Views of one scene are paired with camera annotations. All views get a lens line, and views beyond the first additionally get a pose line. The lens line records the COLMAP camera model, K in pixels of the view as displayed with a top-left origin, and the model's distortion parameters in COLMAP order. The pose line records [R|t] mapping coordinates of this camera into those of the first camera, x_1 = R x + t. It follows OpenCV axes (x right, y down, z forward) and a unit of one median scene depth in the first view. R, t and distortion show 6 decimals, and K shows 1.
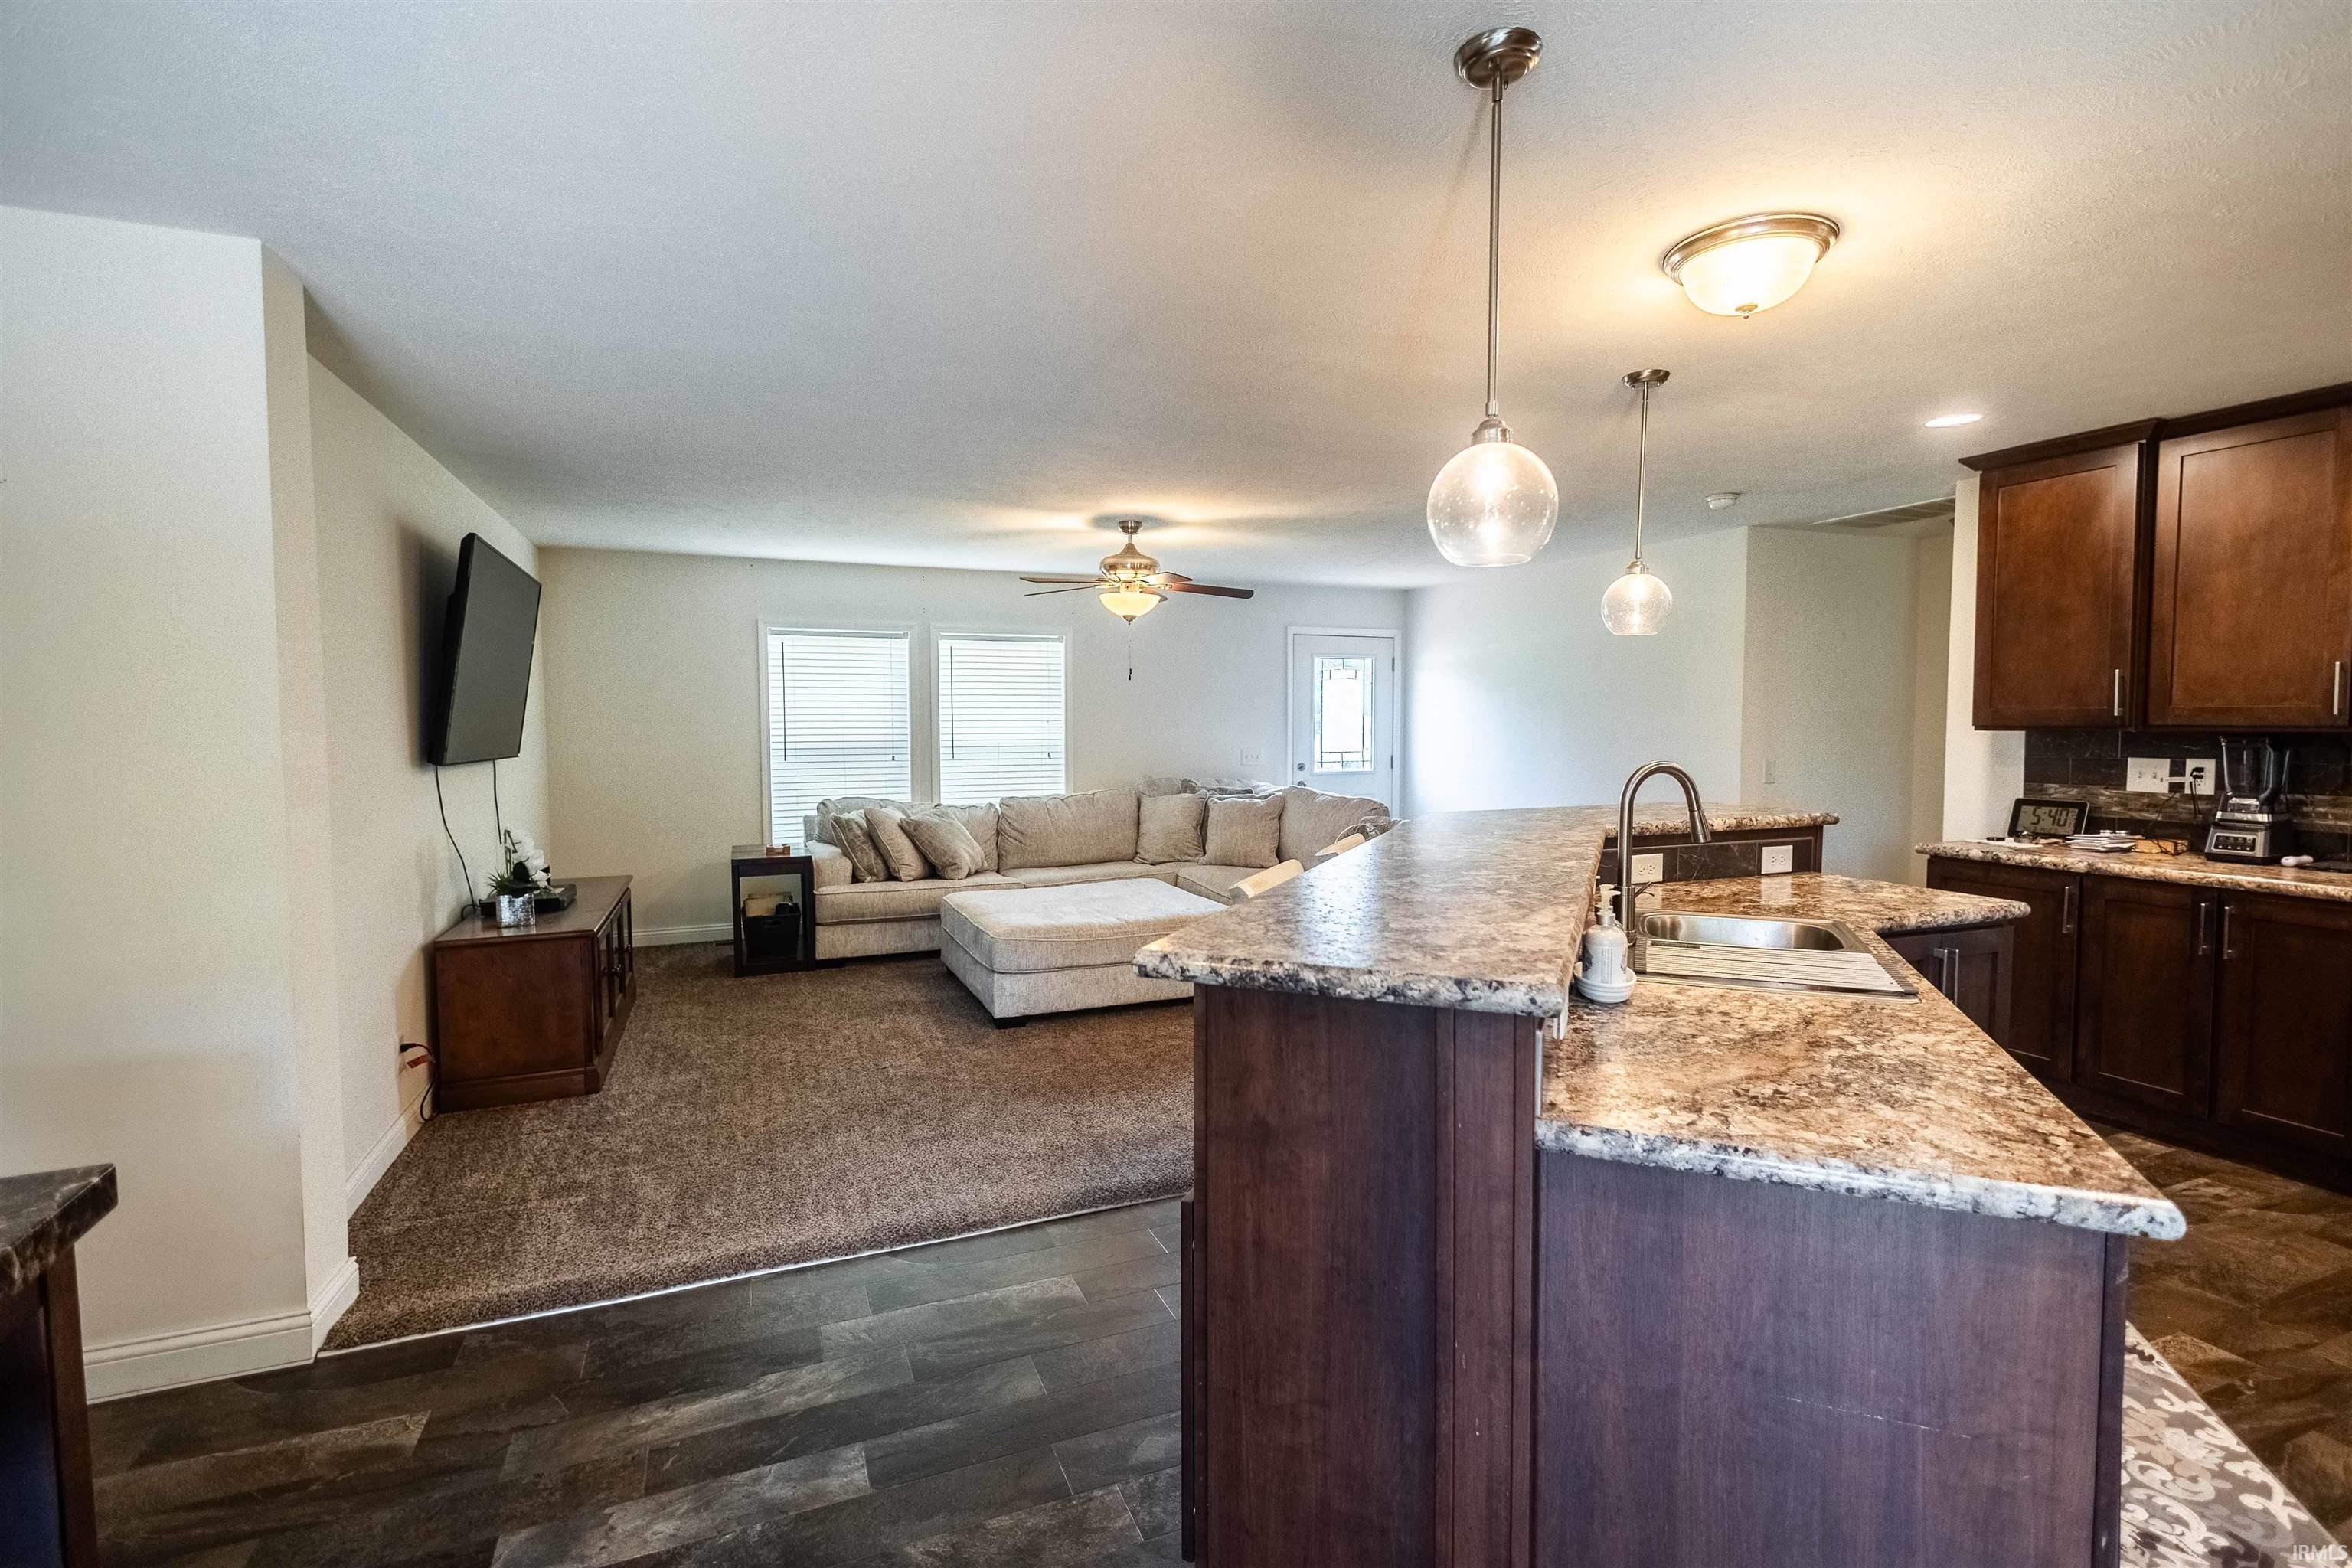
lens RADIAL K [[1076.6, 0, 1112.3], [0, 1076.6, 778.8], [0, 0, 1]] dist [0.044354, -0.014600]
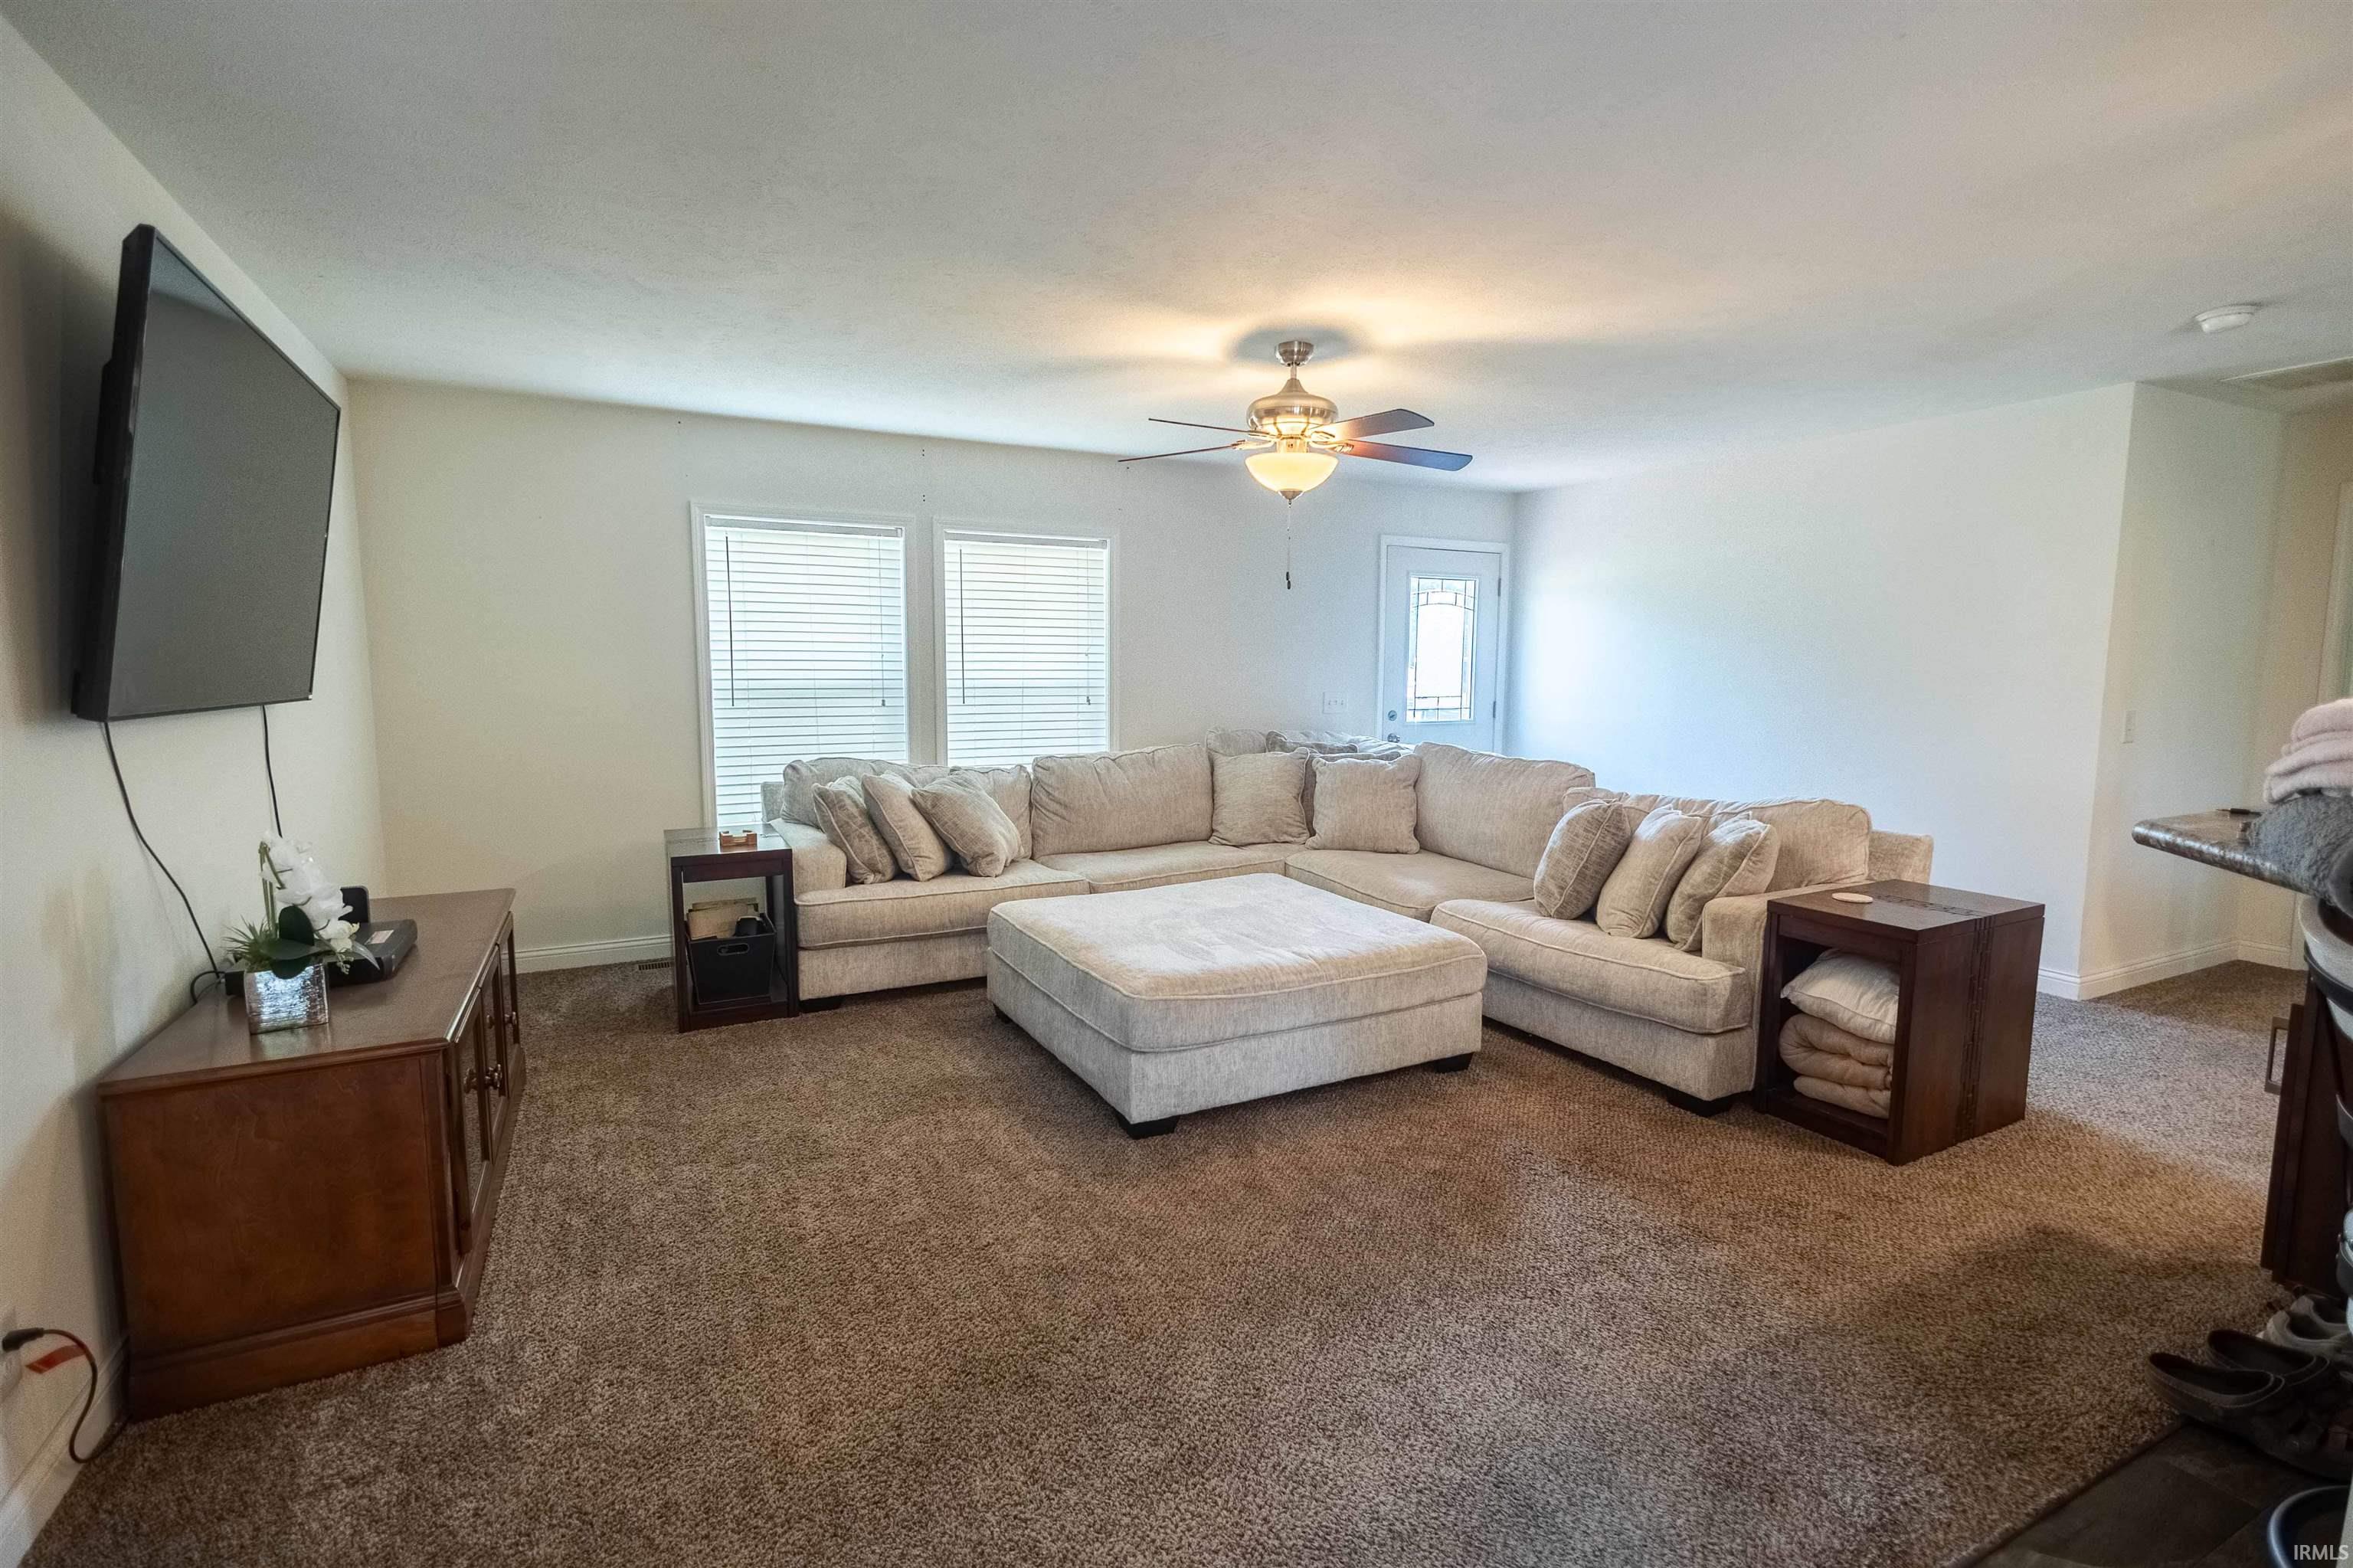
lens RADIAL K [[1077.0, 0, 1112.8], [0, 1077.0, 778.8], [0, 0, 1]] dist [0.044354, -0.014600]
pose [[0.995438, -0.003640, 0.095345, -0.143066], [-0.001475, 0.998566, 0.053517, -0.009044], [-0.095403, -0.053413, 0.994005, 0.311596]]
